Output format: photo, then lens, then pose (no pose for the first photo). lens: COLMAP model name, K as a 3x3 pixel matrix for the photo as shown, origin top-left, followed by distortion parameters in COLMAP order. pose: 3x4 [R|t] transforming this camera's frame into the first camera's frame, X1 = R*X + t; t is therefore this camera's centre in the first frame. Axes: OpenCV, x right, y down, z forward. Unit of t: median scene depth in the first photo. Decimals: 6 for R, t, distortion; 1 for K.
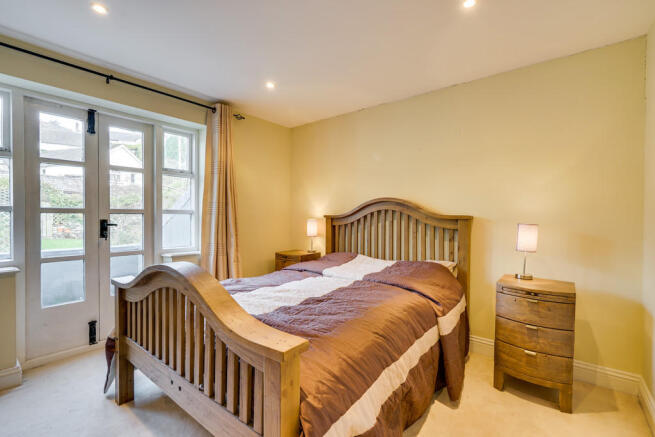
lens RADIAL K [[296.7, 0, 327.2], [0, 296.7, 218.3], [0, 0, 1]] dist [0.013491, -0.000245]
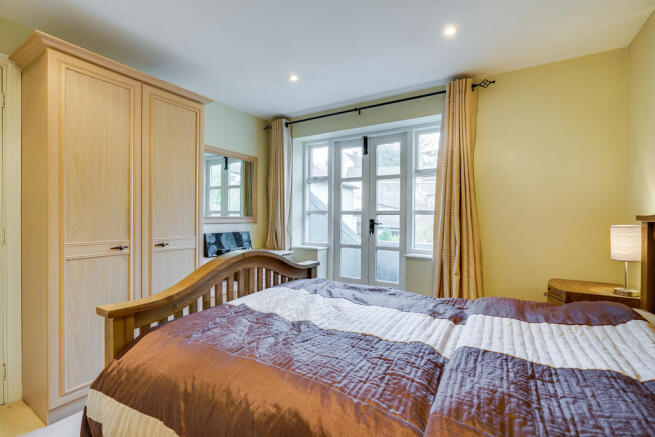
lens RADIAL K [[296.7, 0, 327.3], [0, 296.7, 217.9], [0, 0, 1]] dist [0.013491, -0.000245]
pose [[0.153658, 0.003079, -0.988119, 0.477092], [-0.005487, 0.999982, 0.002263, -0.003711], [0.988109, 0.005074, 0.153672, 0.611818]]
